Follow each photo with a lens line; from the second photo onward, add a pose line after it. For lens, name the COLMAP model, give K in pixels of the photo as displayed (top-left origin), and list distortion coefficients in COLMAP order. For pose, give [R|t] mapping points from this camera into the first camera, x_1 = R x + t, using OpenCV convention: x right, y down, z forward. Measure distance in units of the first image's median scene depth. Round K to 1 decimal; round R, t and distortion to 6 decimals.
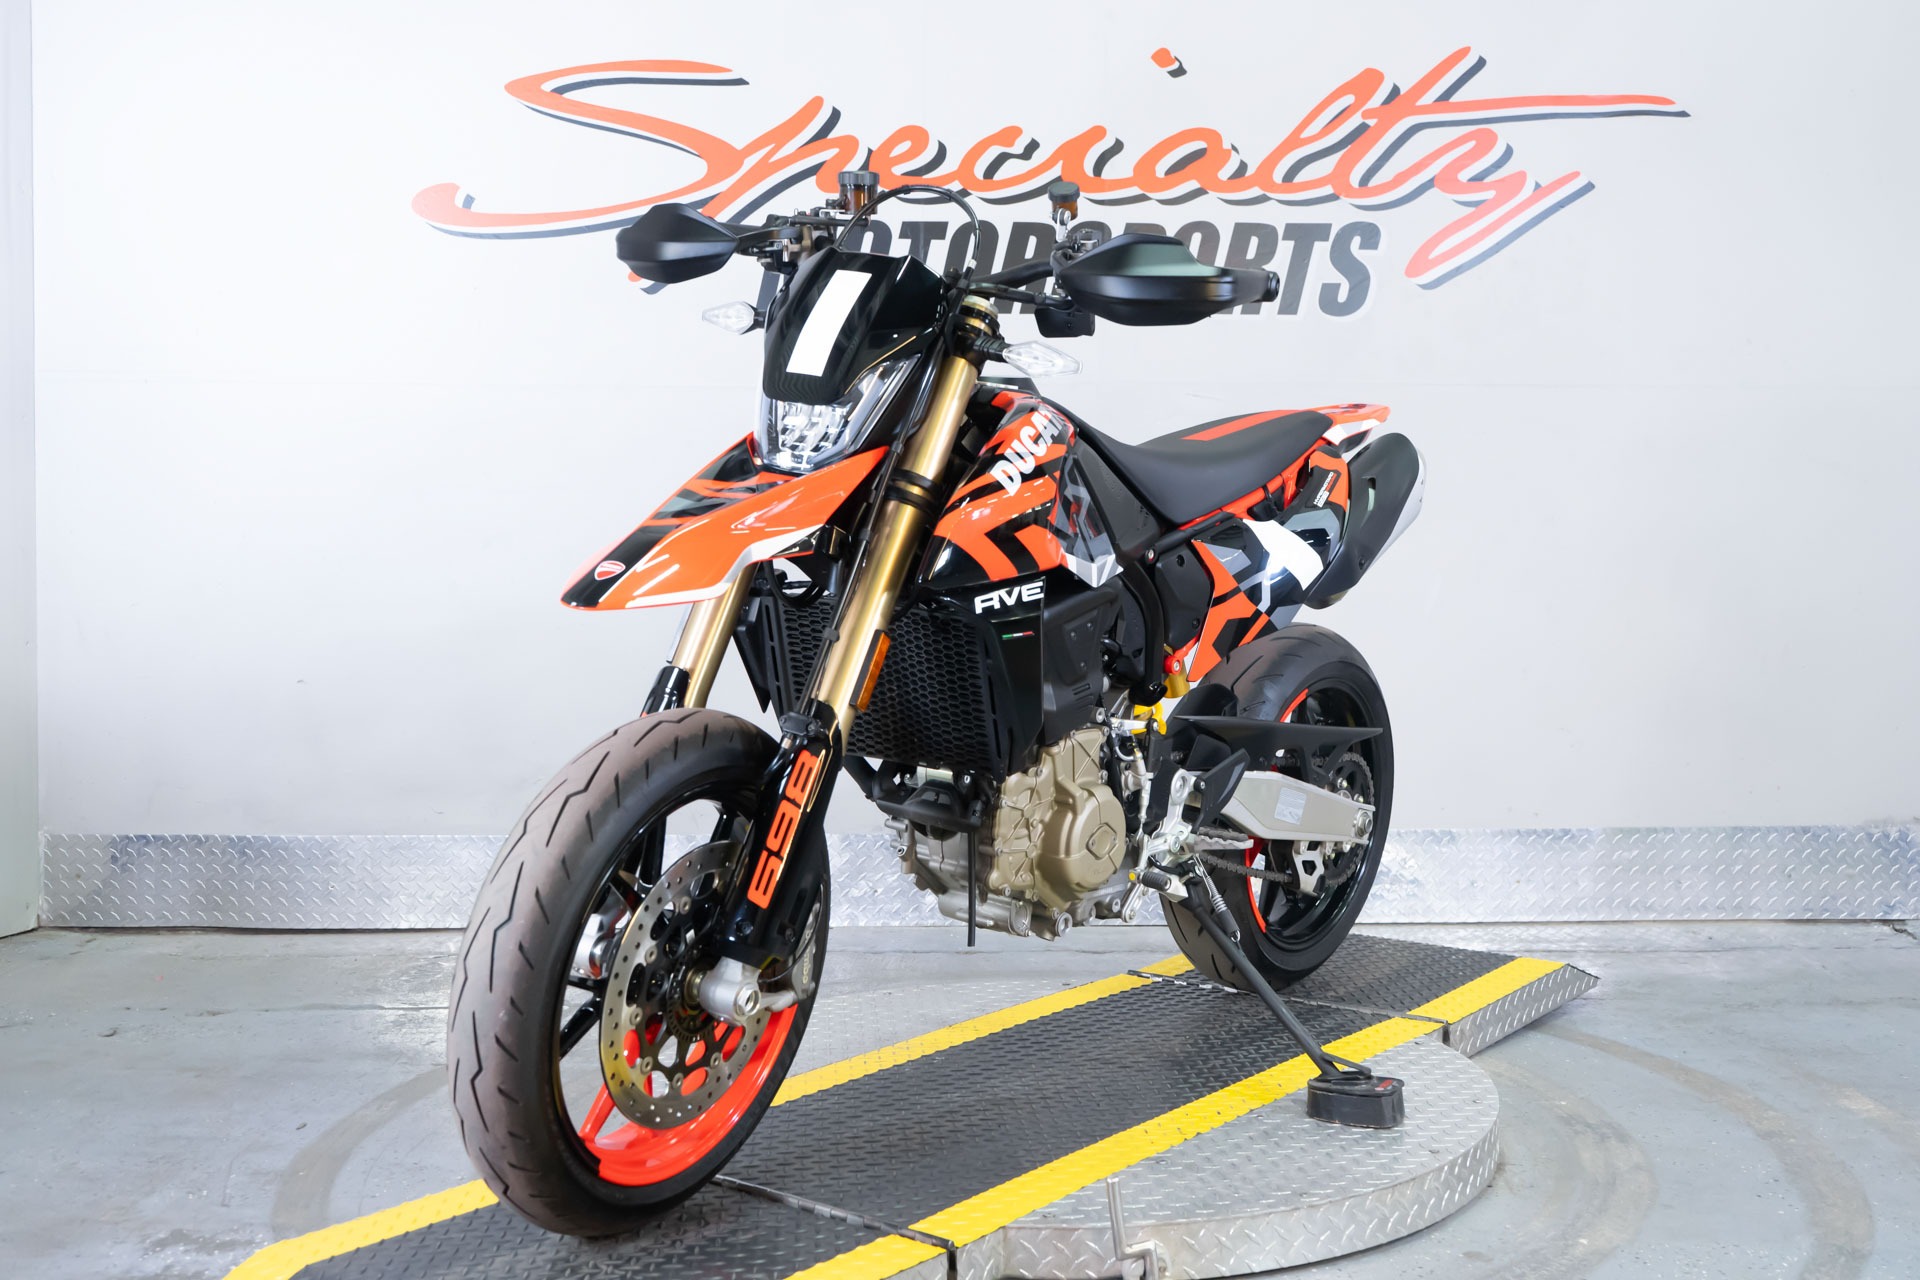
lens RADIAL K [[2033.8, 0, 960.0], [0, 2033.8, 640.0], [0, 0, 1]] dist [0.009199, 0.004537]
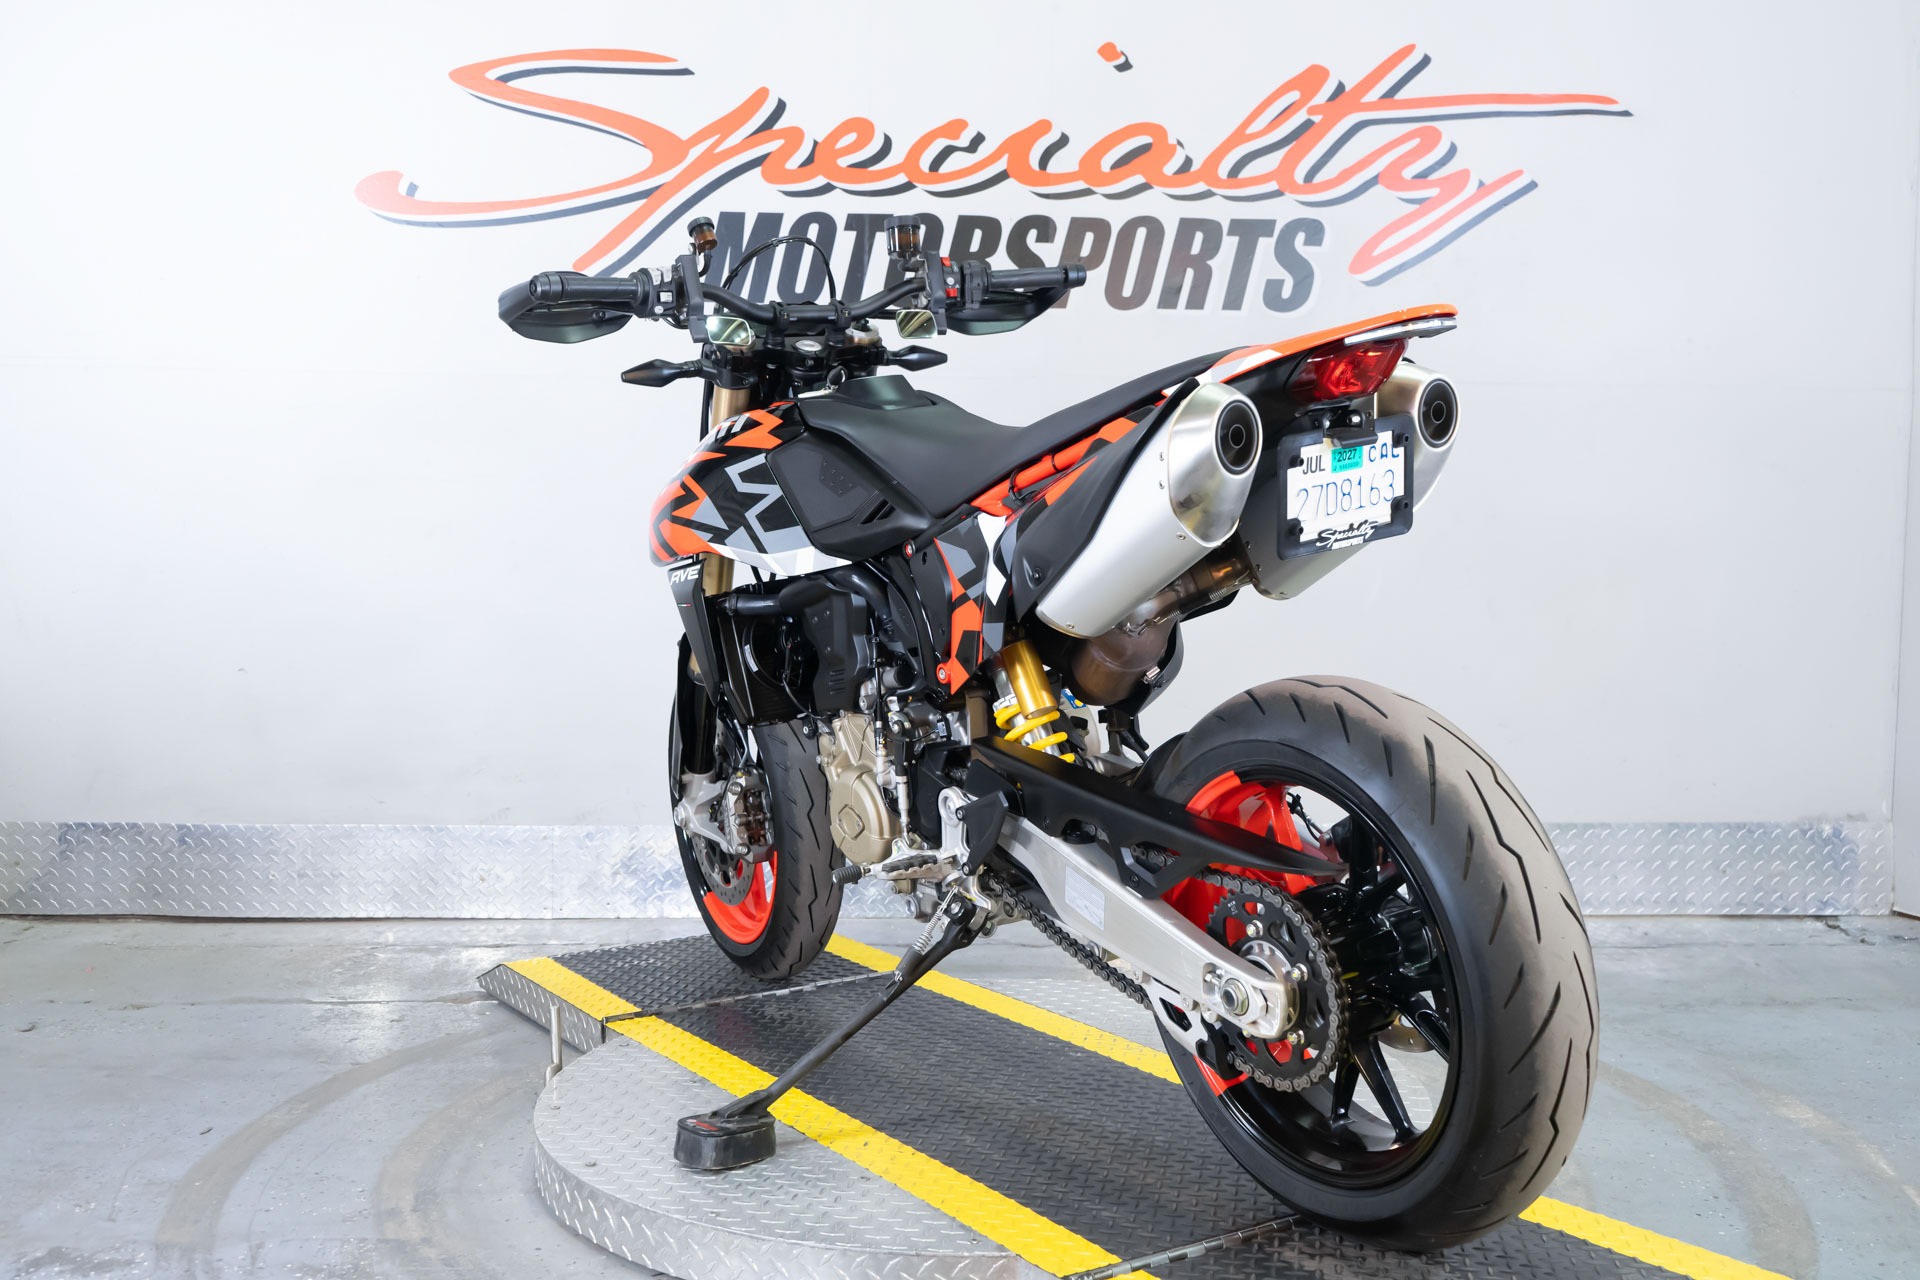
lens RADIAL K [[1921.3, 0, 960.0], [0, 1921.3, 640.0], [0, 0, 1]] dist [0.008627, 0.000467]
pose [[0.999897, 0.006331, 0.012910, 0.016051], [-0.006417, 0.999958, 0.006584, -0.002825], [-0.012868, -0.006666, 0.999895, 0.054130]]
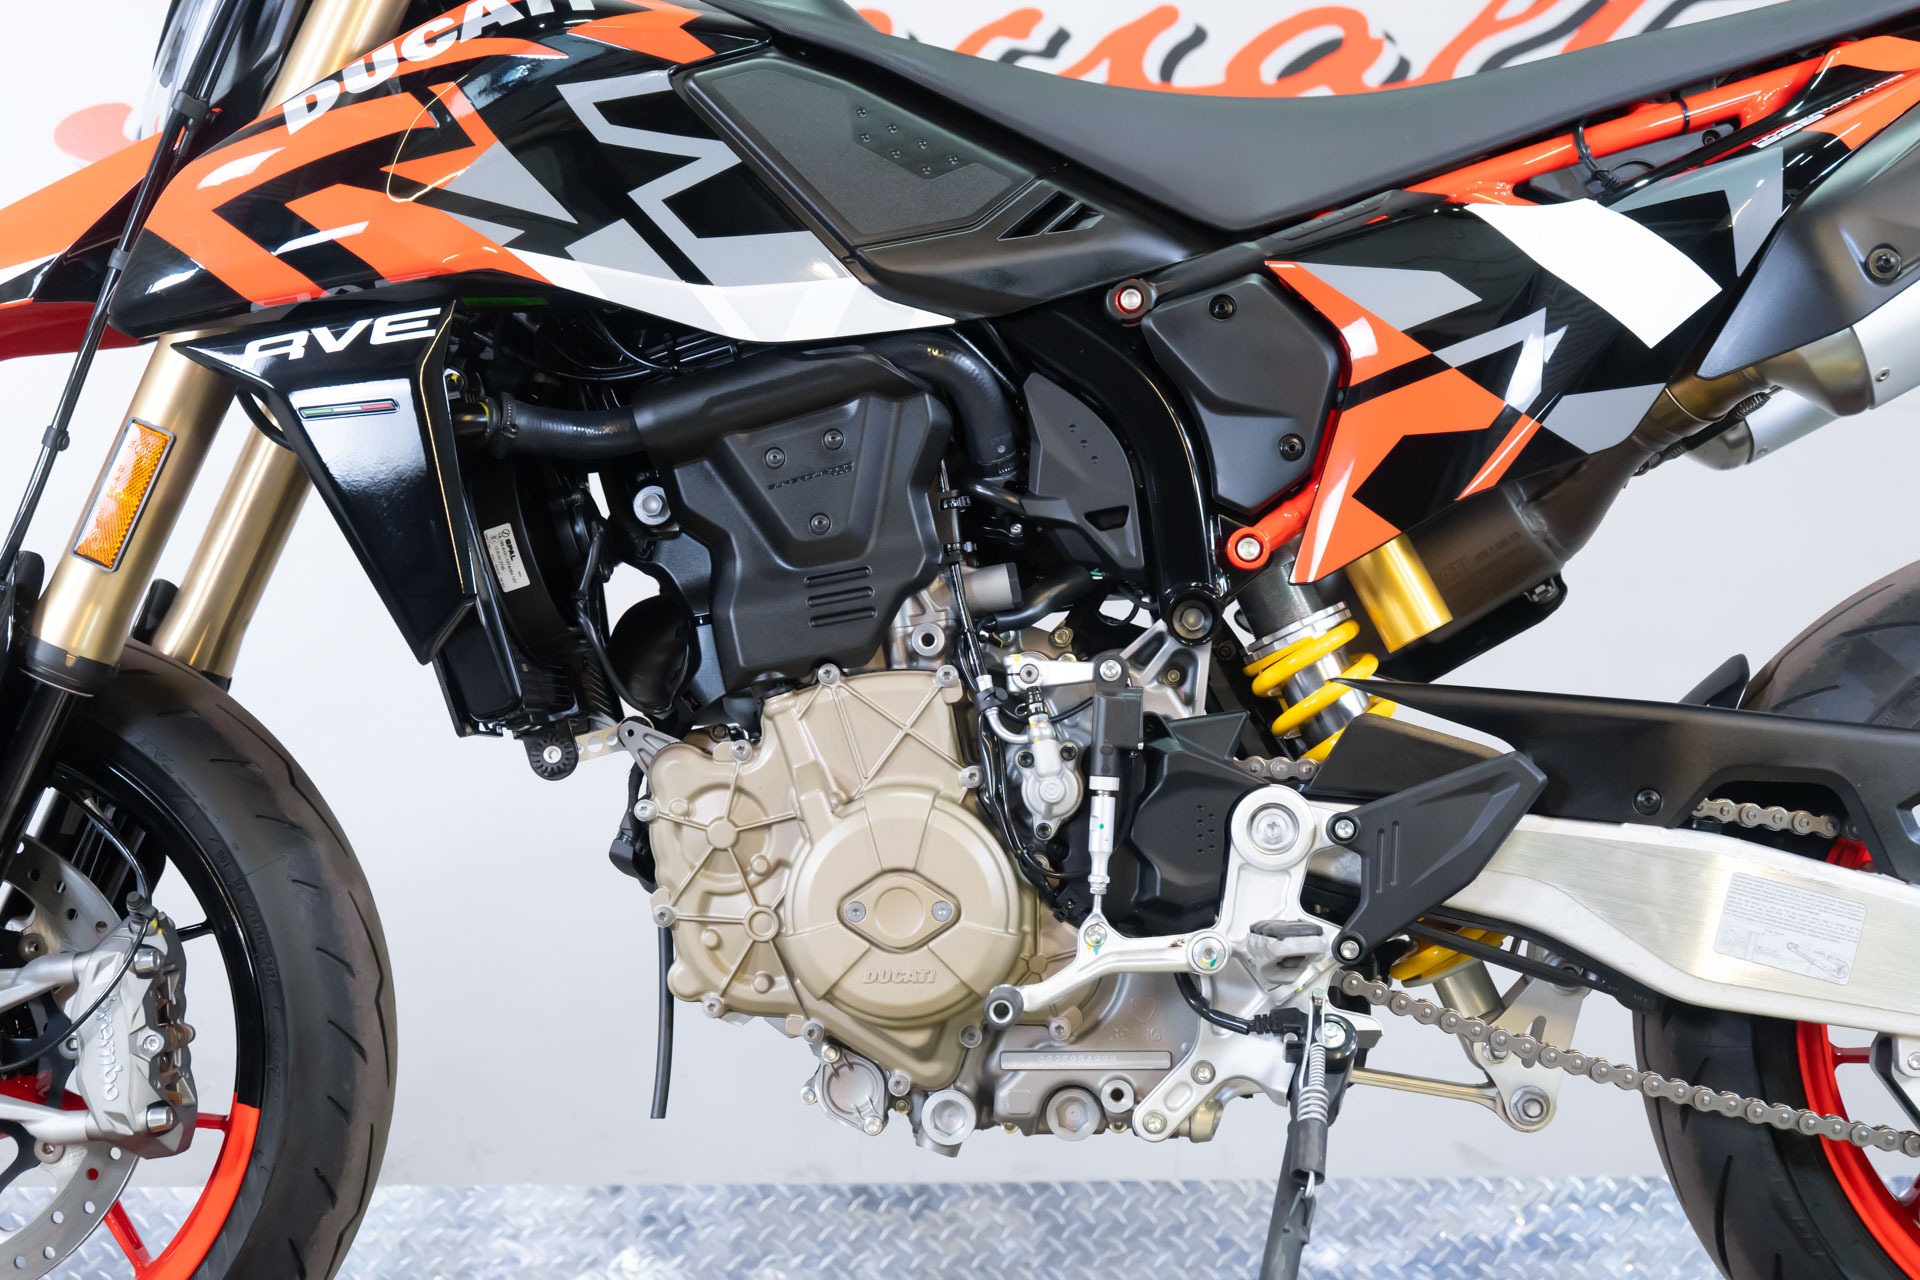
lens RADIAL K [[2548.1, 0, 960.0], [0, 2548.1, 640.0], [0, 0, 1]] dist [-0.002900, -0.016319]
pose [[0.999759, -0.001216, -0.021903, 0.021862], [-0.003462, 0.977204, -0.212273, 0.100408], [0.021662, 0.212298, 0.976965, 0.282967]]
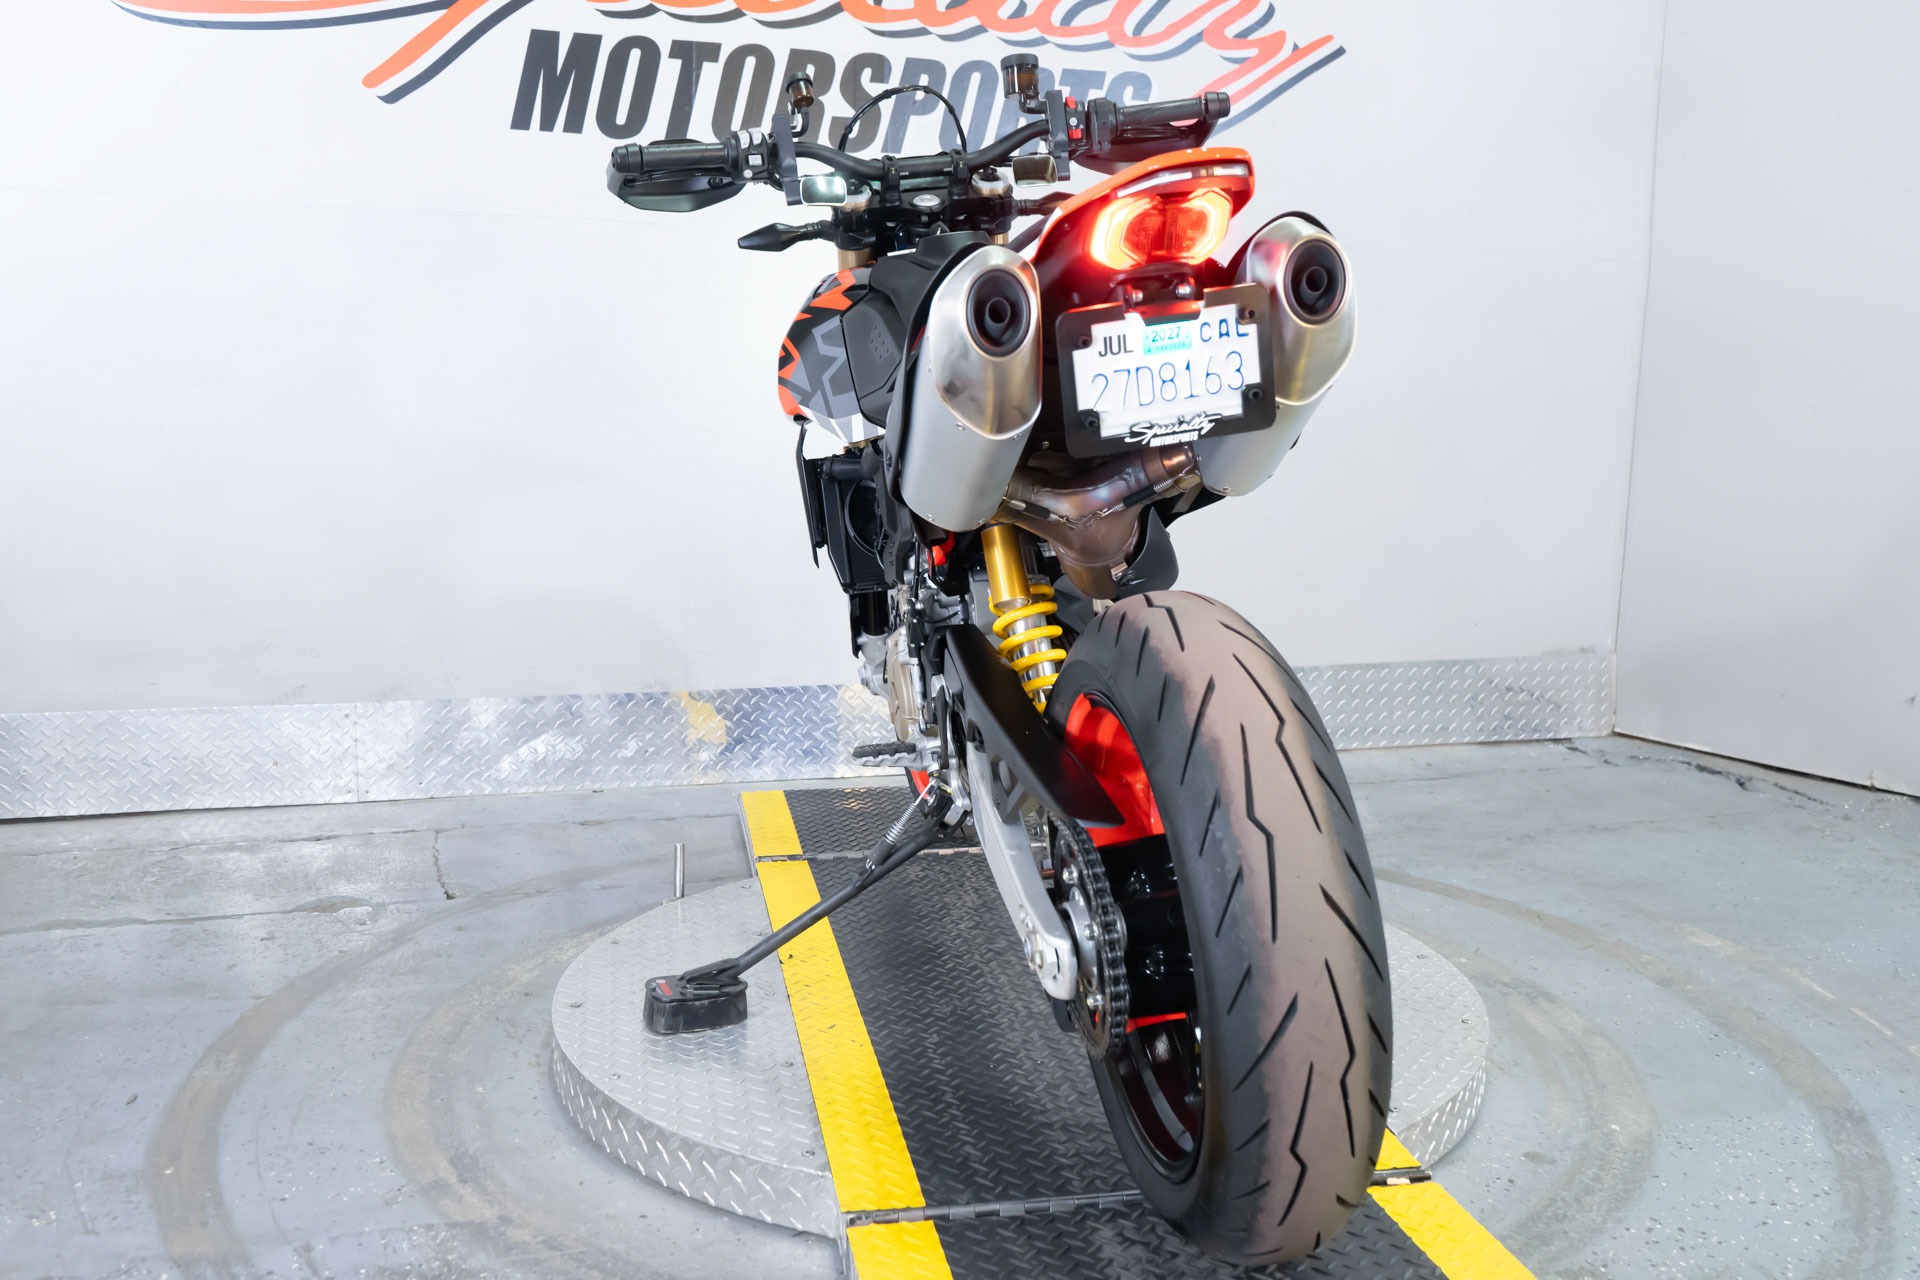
lens RADIAL K [[1785.1, 0, 960.0], [0, 1785.1, 640.0], [0, 0, 1]] dist [0.001321, 0.003086]
pose [[0.960478, -0.024081, 0.277313, -0.135562], [-0.004777, 0.994678, 0.102923, -0.017419], [-0.278316, -0.100180, 0.955251, 0.157049]]
